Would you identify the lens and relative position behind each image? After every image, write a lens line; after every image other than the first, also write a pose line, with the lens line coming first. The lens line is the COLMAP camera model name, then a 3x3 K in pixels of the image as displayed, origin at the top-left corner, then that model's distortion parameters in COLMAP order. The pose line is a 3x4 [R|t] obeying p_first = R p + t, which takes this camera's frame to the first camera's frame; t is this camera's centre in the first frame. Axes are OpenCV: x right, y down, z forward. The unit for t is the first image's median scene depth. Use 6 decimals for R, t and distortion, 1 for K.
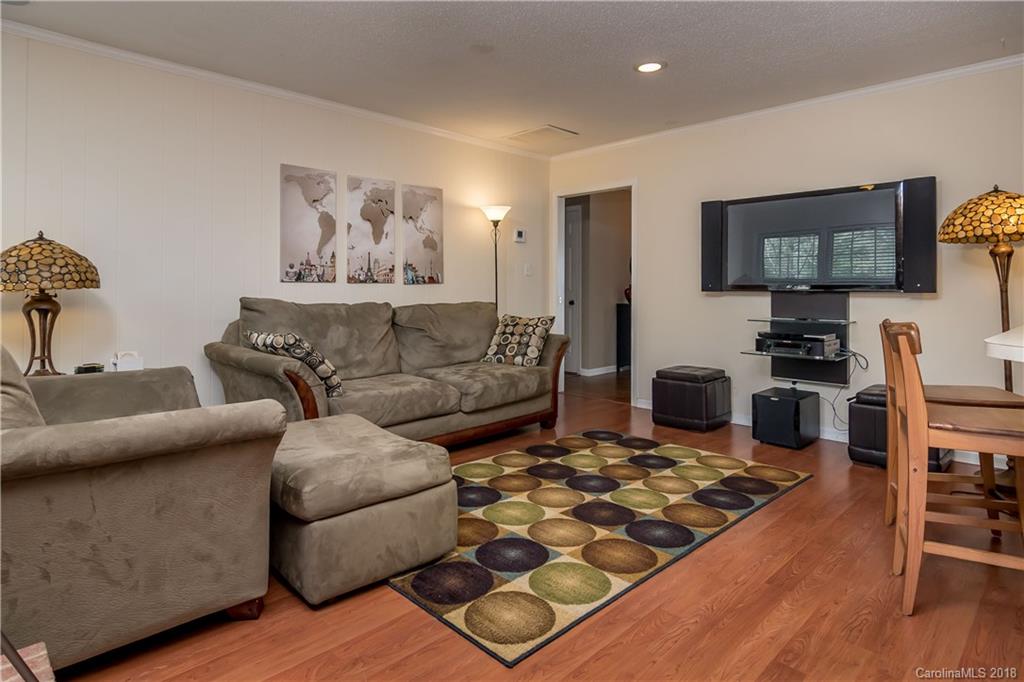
lens RADIAL K [[555.9, 0, 505.6], [0, 555.9, 294.2], [0, 0, 1]] dist [0.002506, -0.000614]
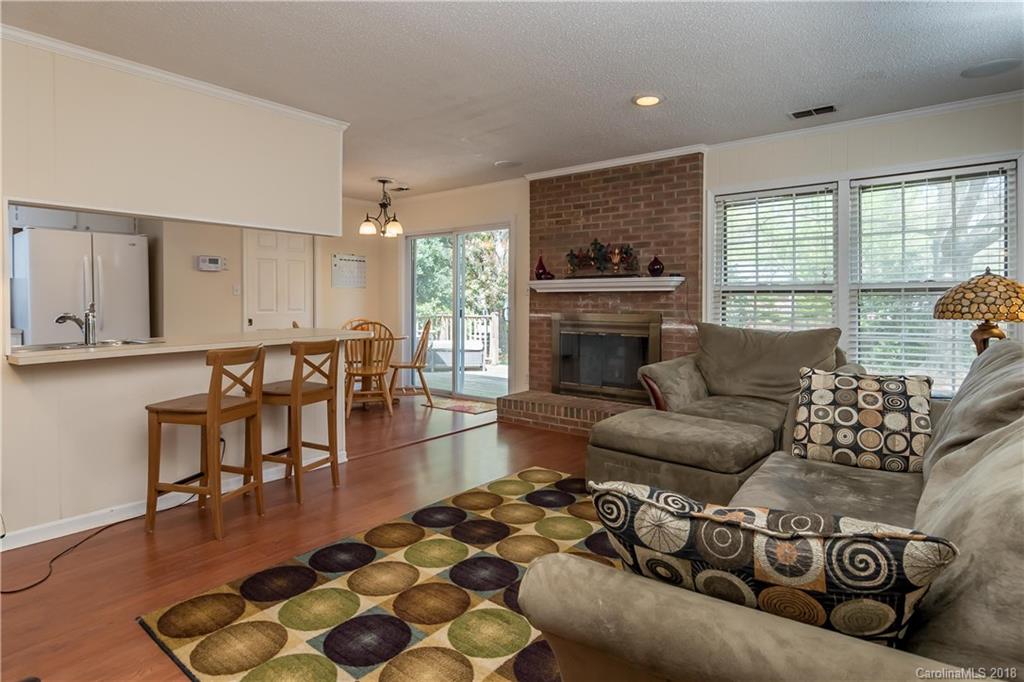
lens RADIAL K [[555.9, 0, 503.7], [0, 555.9, 305.6], [0, 0, 1]] dist [0.002506, -0.000614]
pose [[-0.992029, -0.002456, -0.125982, 0.170625], [-0.004478, 0.999866, 0.015767, -0.032821], [0.125927, 0.016206, -0.991907, 1.304332]]
